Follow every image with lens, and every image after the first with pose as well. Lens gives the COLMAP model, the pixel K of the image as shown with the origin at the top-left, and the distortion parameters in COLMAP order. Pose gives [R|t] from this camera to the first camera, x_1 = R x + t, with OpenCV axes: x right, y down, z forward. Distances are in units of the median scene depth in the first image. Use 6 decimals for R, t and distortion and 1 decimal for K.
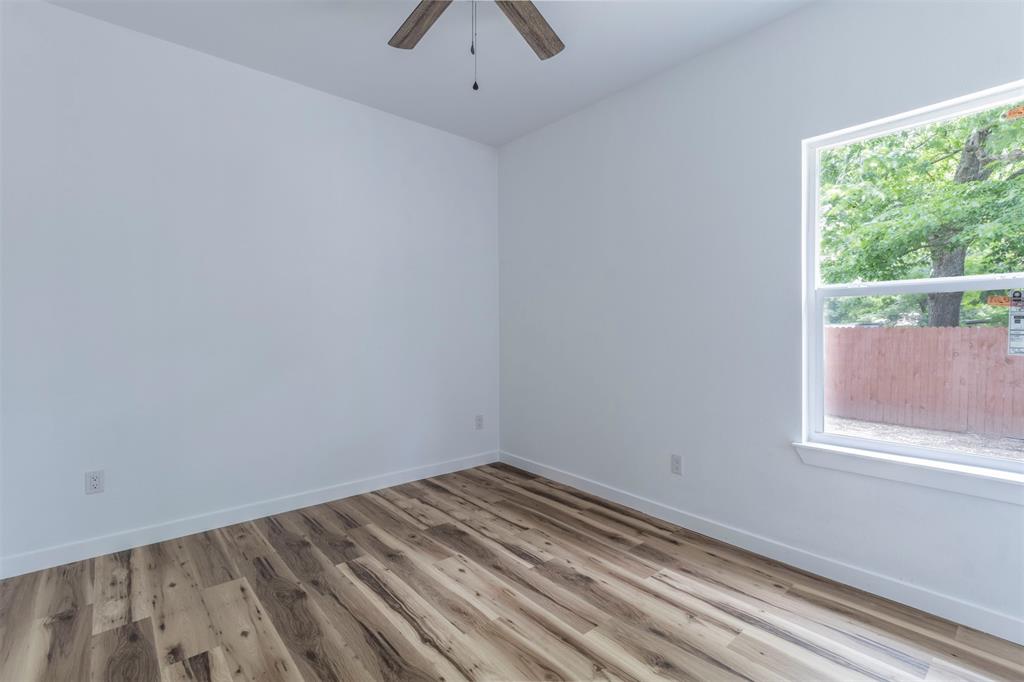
lens RADIAL K [[471.2, 0, 514.9], [0, 471.2, 328.9], [0, 0, 1]] dist [-0.001134, -0.000657]
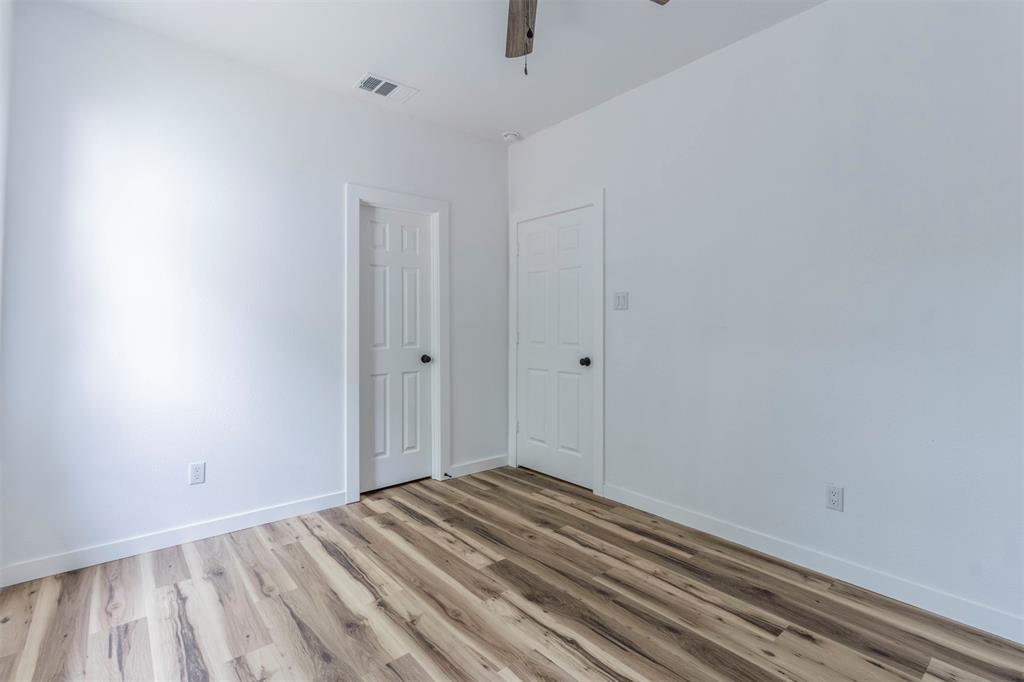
lens RADIAL K [[471.2, 0, 514.9], [0, 471.2, 328.9], [0, 0, 1]] dist [-0.001134, -0.000657]
pose [[-0.999940, -0.006220, 0.009011, -0.054891], [-0.006133, 0.999935, 0.009622, -0.005364], [-0.009070, 0.009566, -0.999913, 1.506426]]
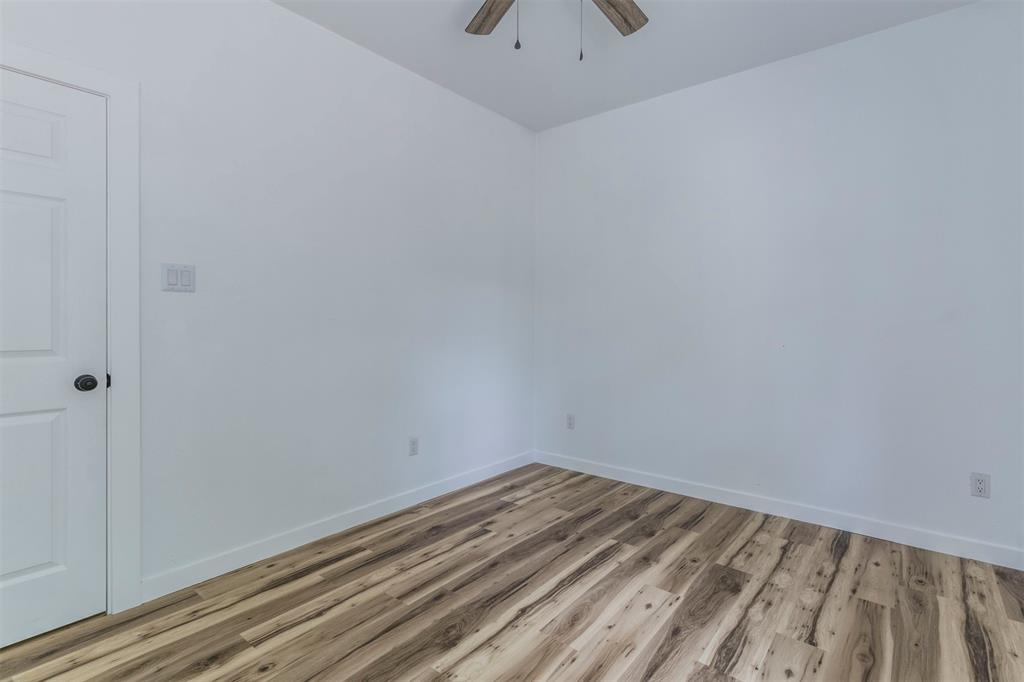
lens RADIAL K [[487.8, 0, 548.3], [0, 487.8, 322.4], [0, 0, 1]] dist [-0.001465, -0.000894]
pose [[0.206932, -0.001026, -0.978355, 0.690176], [-0.005906, 0.999980, -0.002298, 0.005894], [0.978338, 0.006254, 0.206921, 0.622814]]
